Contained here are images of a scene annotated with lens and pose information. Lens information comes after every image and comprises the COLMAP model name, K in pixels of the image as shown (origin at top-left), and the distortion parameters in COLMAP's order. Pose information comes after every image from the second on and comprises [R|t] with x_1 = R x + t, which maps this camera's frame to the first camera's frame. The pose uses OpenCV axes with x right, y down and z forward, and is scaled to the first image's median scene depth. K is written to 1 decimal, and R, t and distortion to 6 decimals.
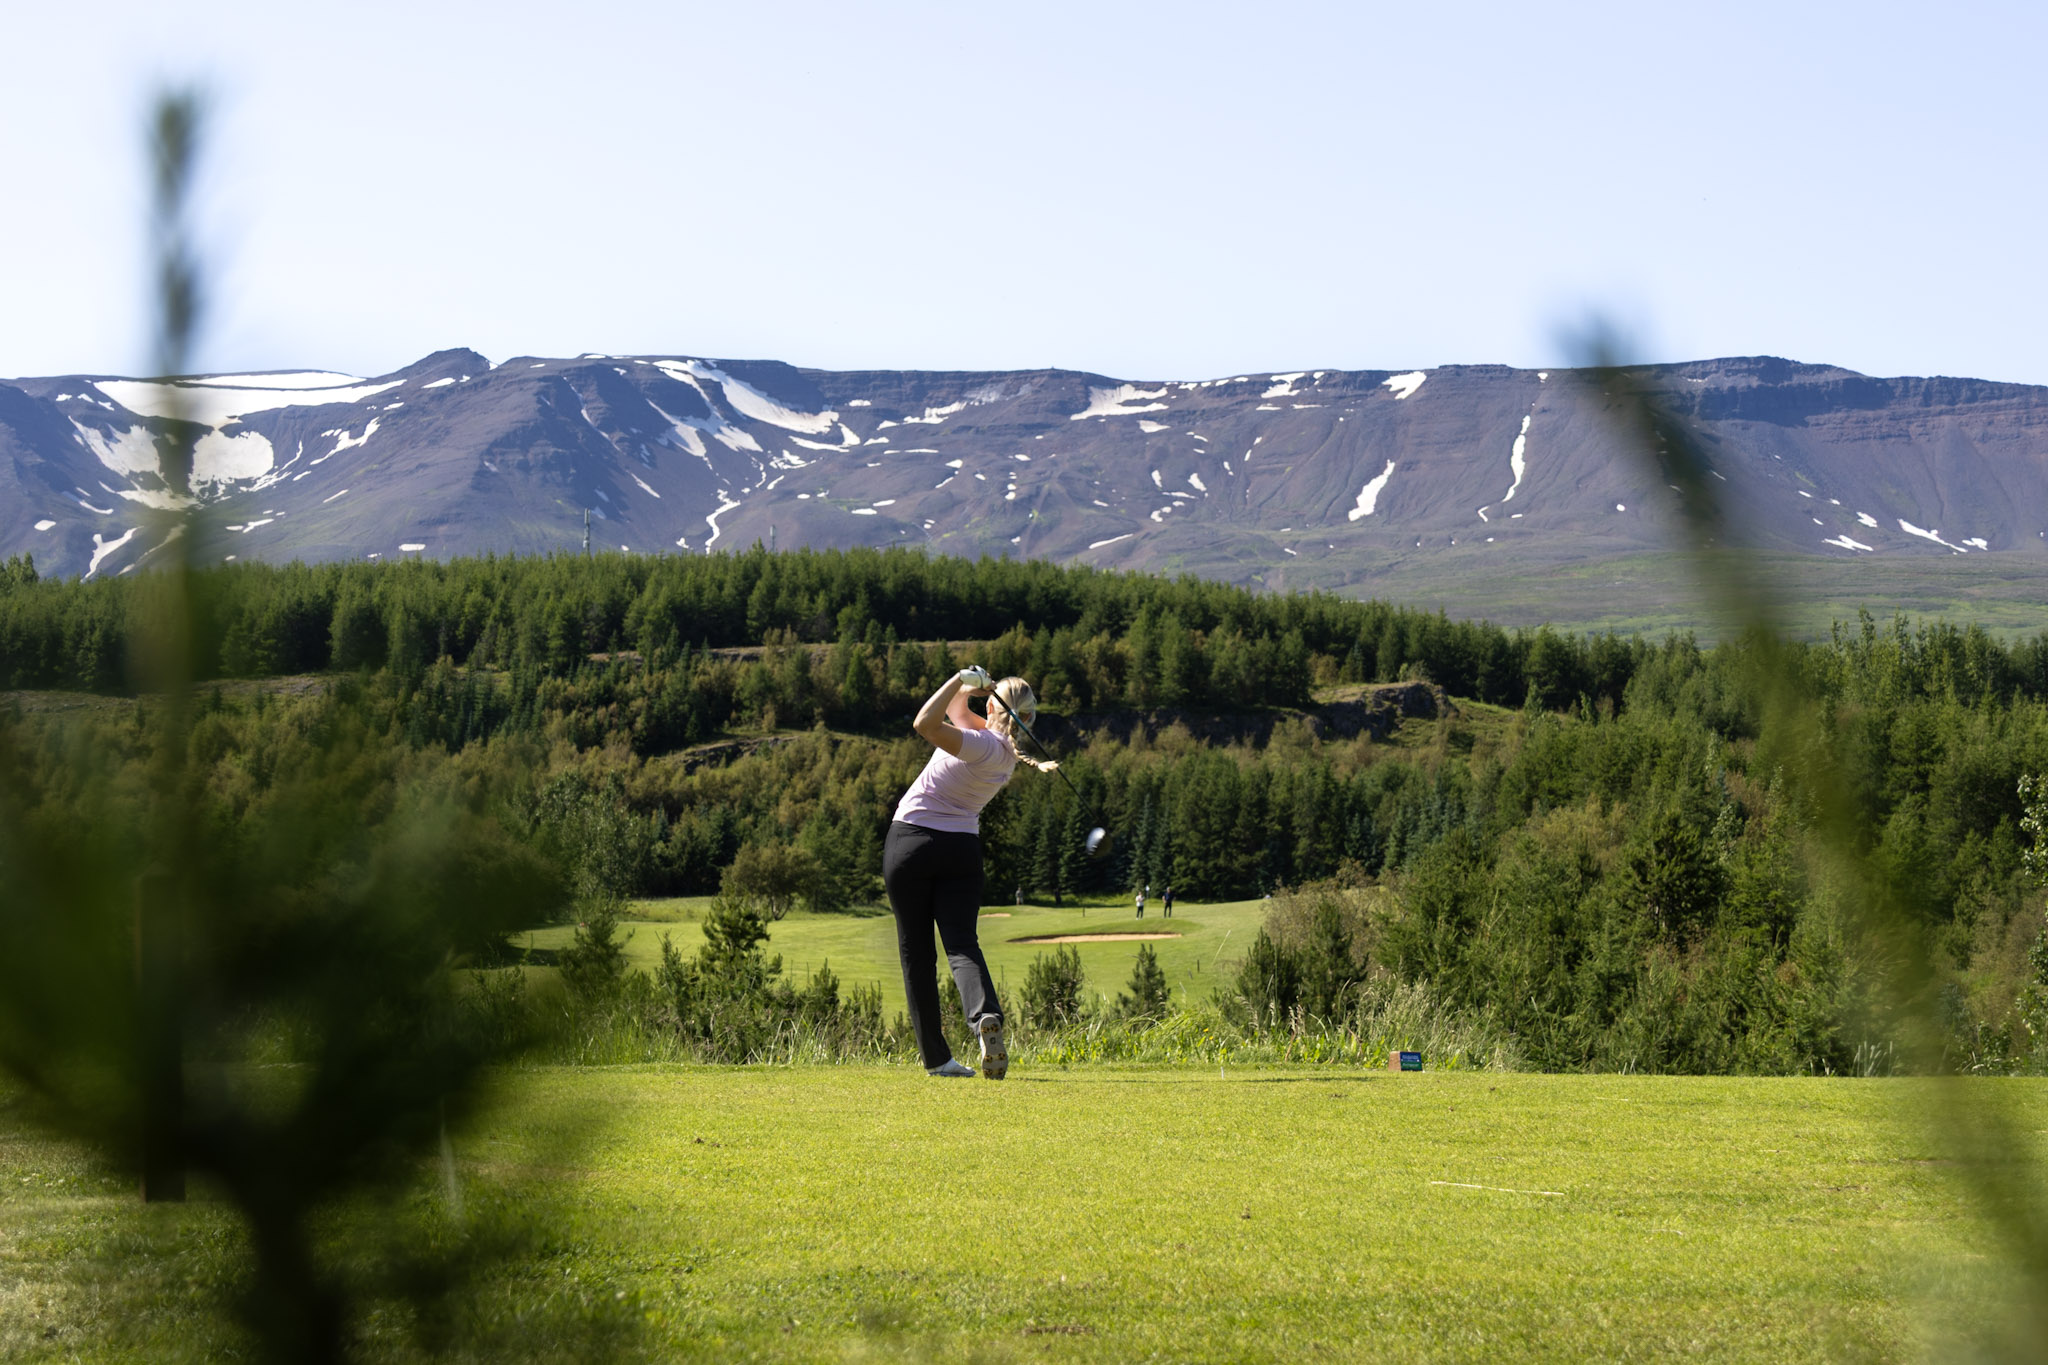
lens RADIAL K [[10787.5, 0, 1024.0], [0, 10787.5, 682.0], [0, 0, 1]] dist [-0.085112, 0.000000]
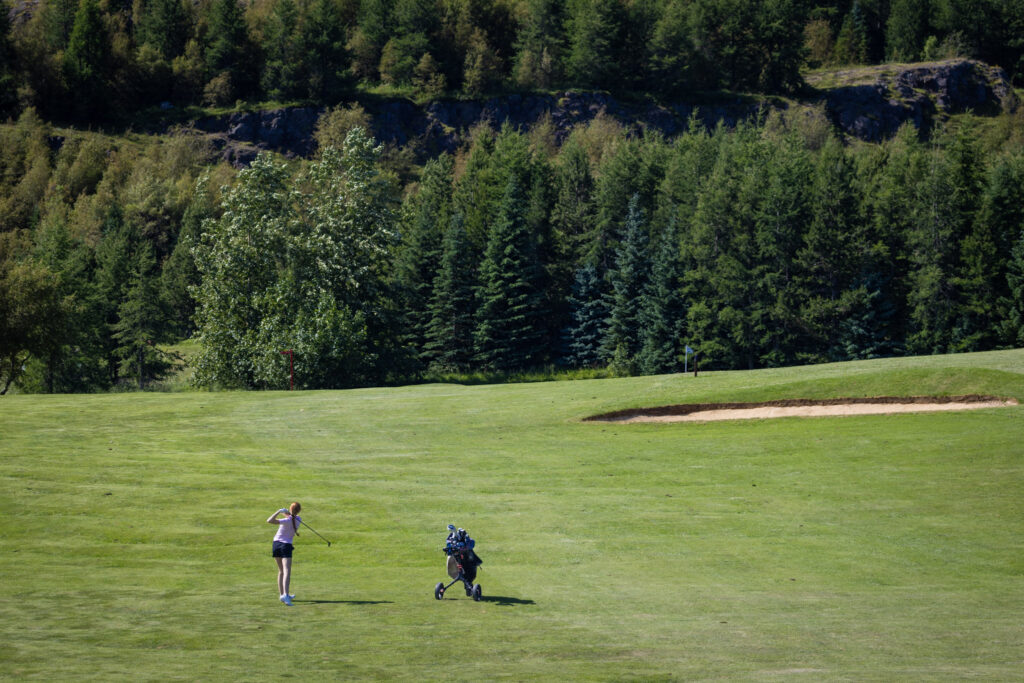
lens RADIAL K [[5393.7, 0, 512.1], [0, 5393.7, 342.5], [0, 0, 1]] dist [-0.085112, 0.000000]
pose [[0.994706, 0.001916, 0.102742, -0.023190], [-0.000746, 0.999934, -0.011430, 0.020701], [-0.102757, 0.011293, 0.994642, 0.695735]]
